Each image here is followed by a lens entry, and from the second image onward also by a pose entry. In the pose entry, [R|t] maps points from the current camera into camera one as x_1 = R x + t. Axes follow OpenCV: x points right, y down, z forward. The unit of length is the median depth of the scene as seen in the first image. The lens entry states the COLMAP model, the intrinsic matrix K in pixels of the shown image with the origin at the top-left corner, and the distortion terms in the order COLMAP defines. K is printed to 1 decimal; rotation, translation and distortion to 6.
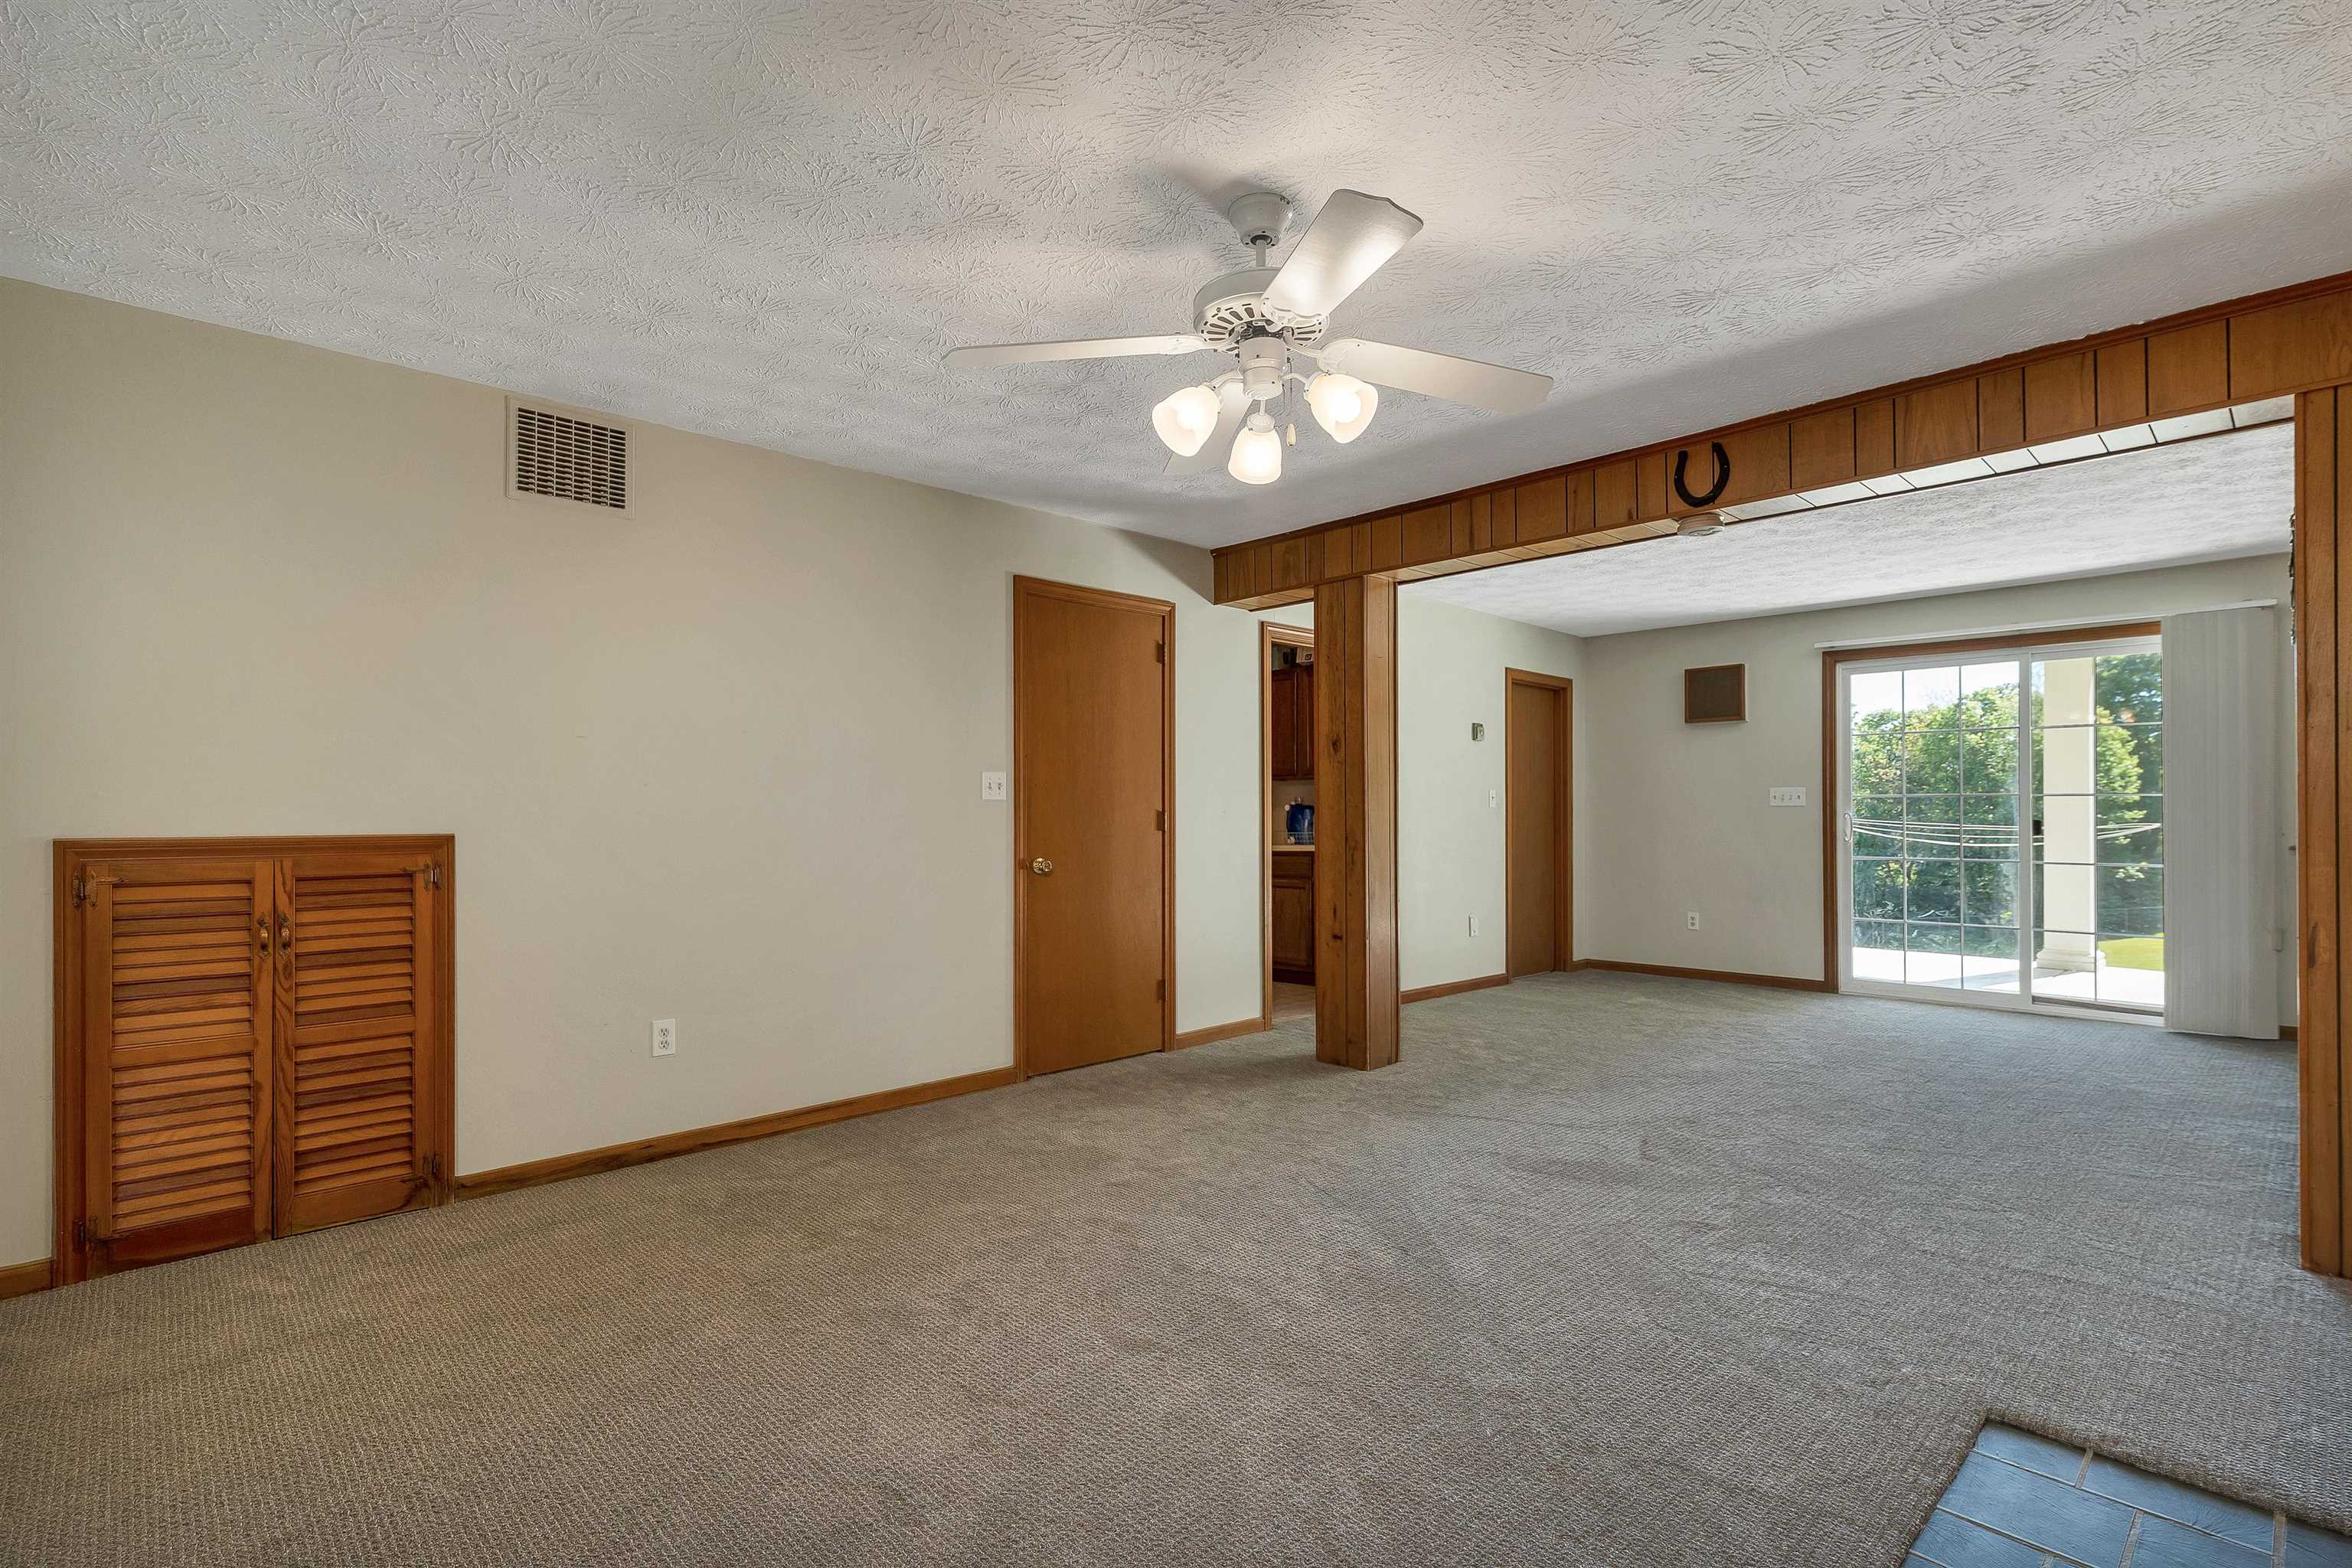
lens RADIAL K [[1065.0, 0, 1188.8], [0, 1065.0, 801.5], [0, 0, 1]] dist [0.006145, -0.000629]
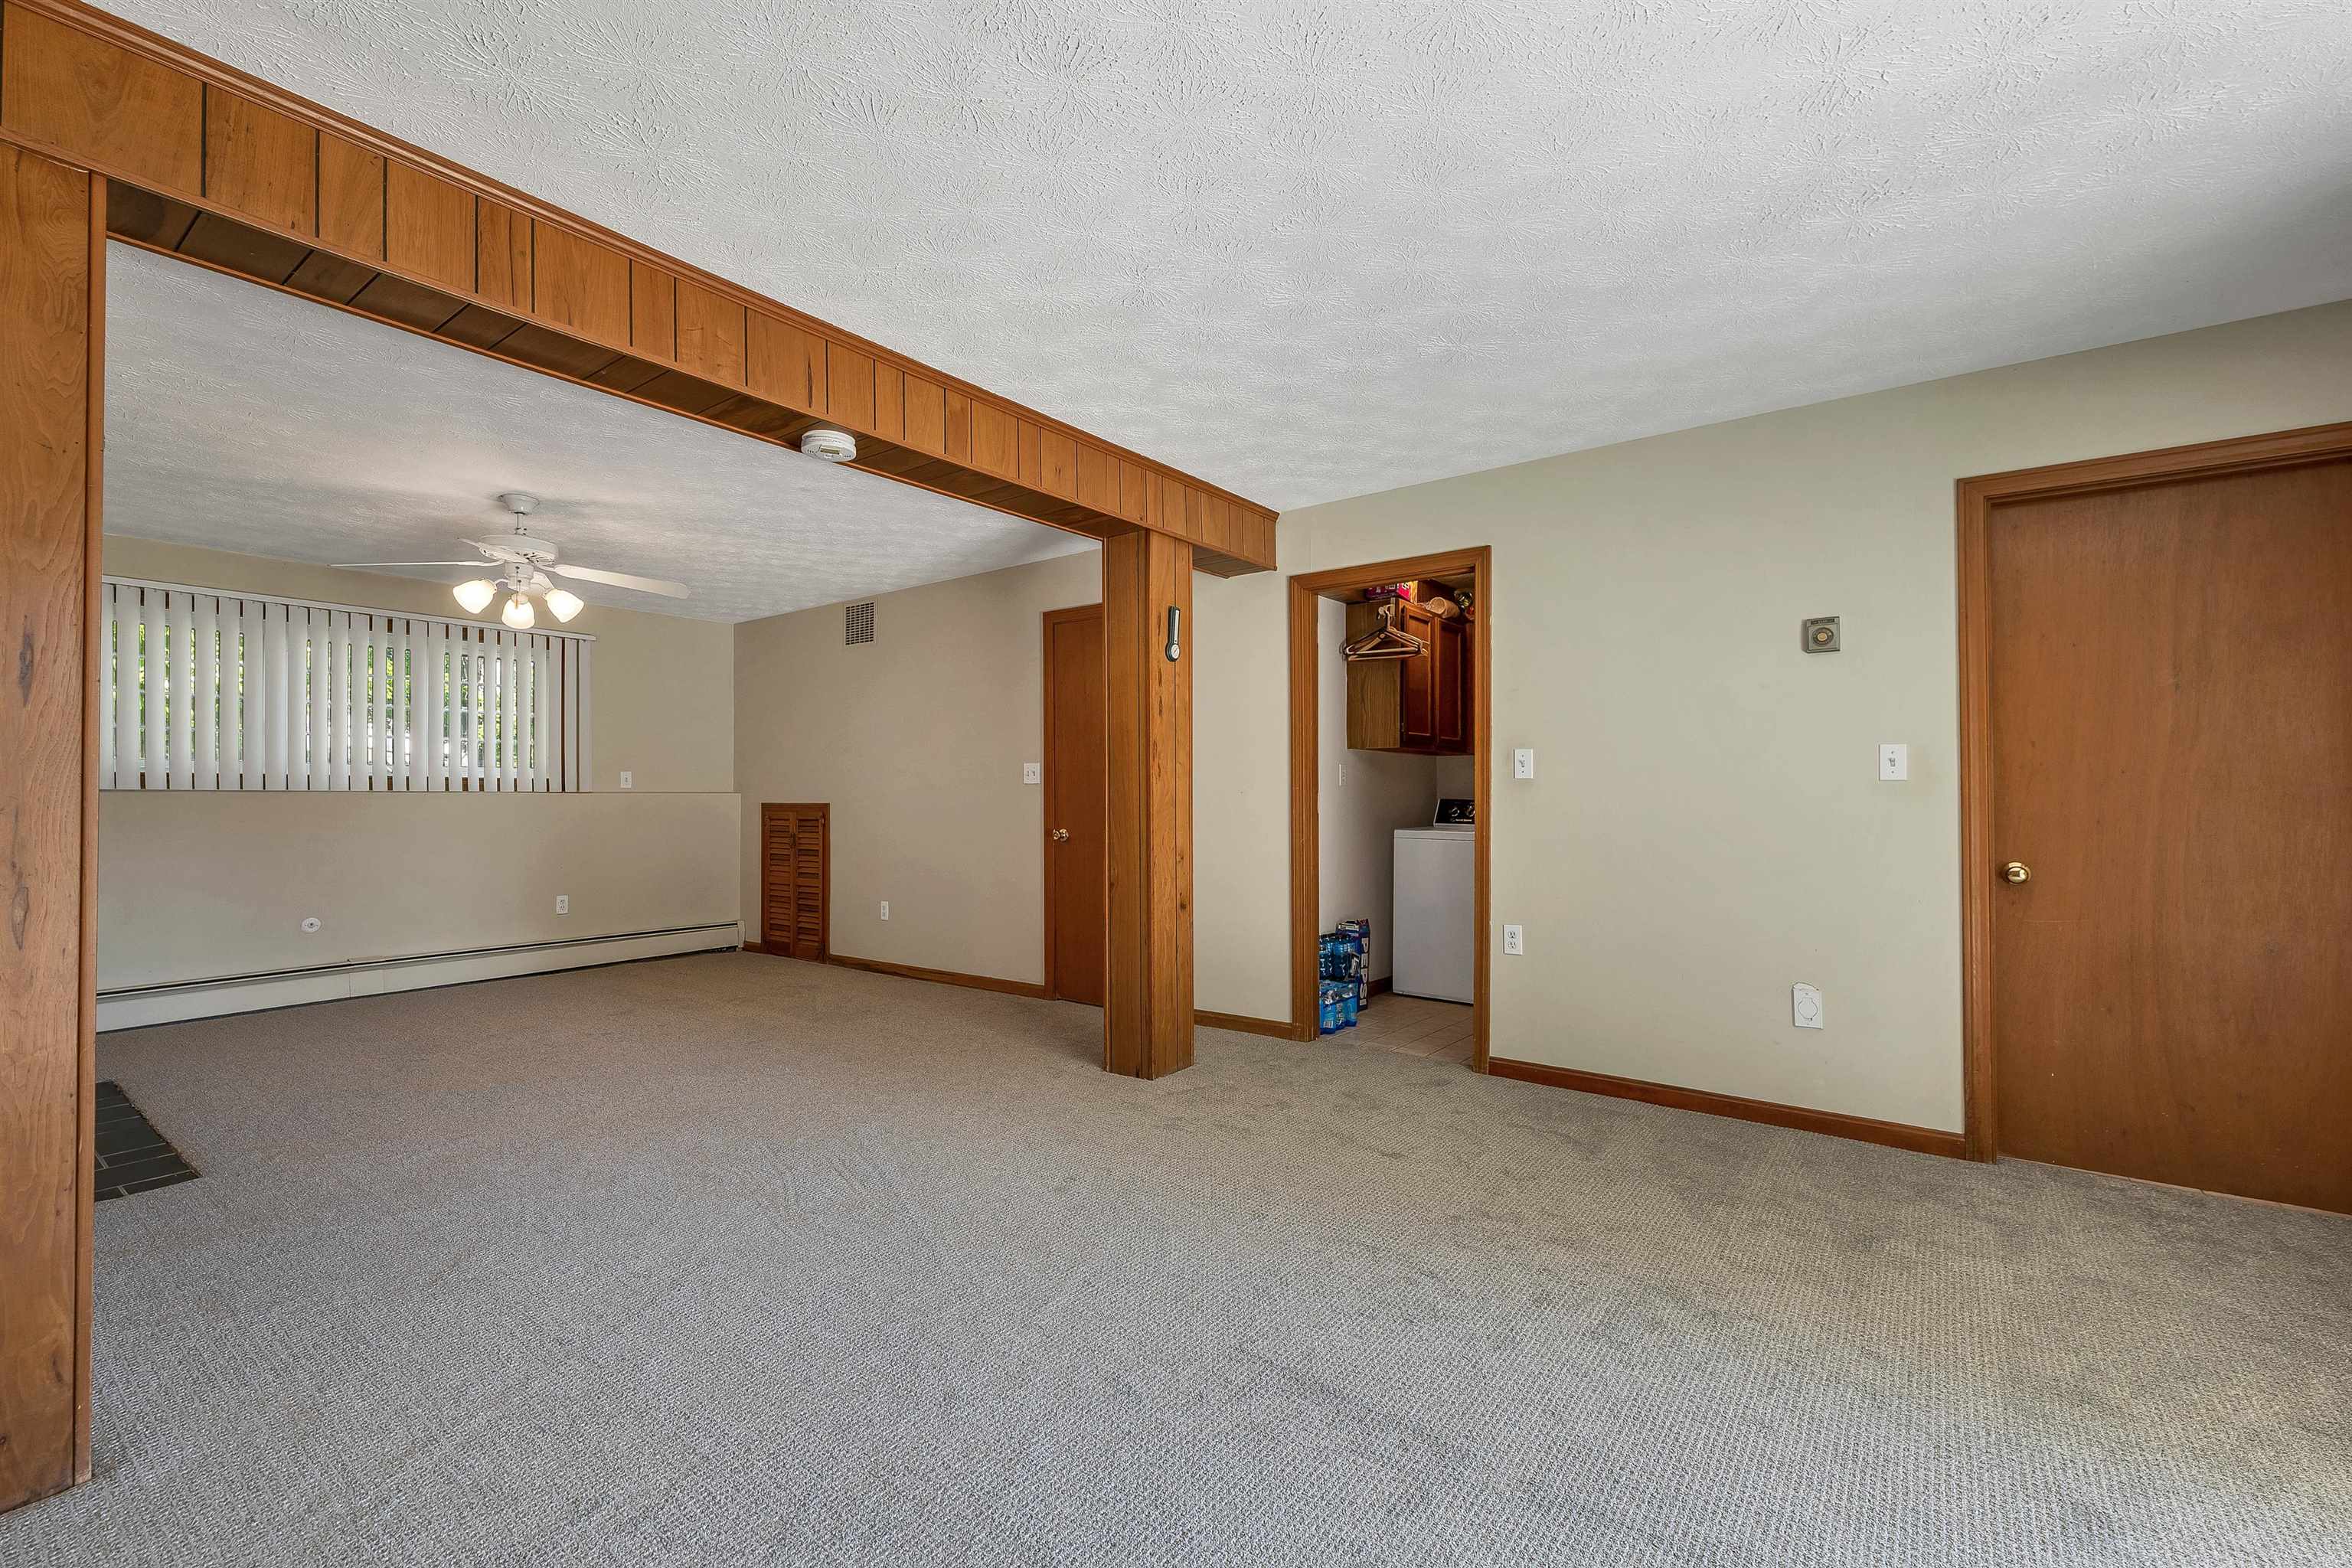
lens RADIAL K [[982.8, 0, 1198.9], [0, 982.8, 776.0], [0, 0, 1]] dist [0.002012, -0.000017]
pose [[0.191690, -0.013194, -0.981367, 1.264626], [0.017797, 0.999792, -0.009966, 0.005643], [0.981294, -0.015555, 0.191884, 1.135968]]
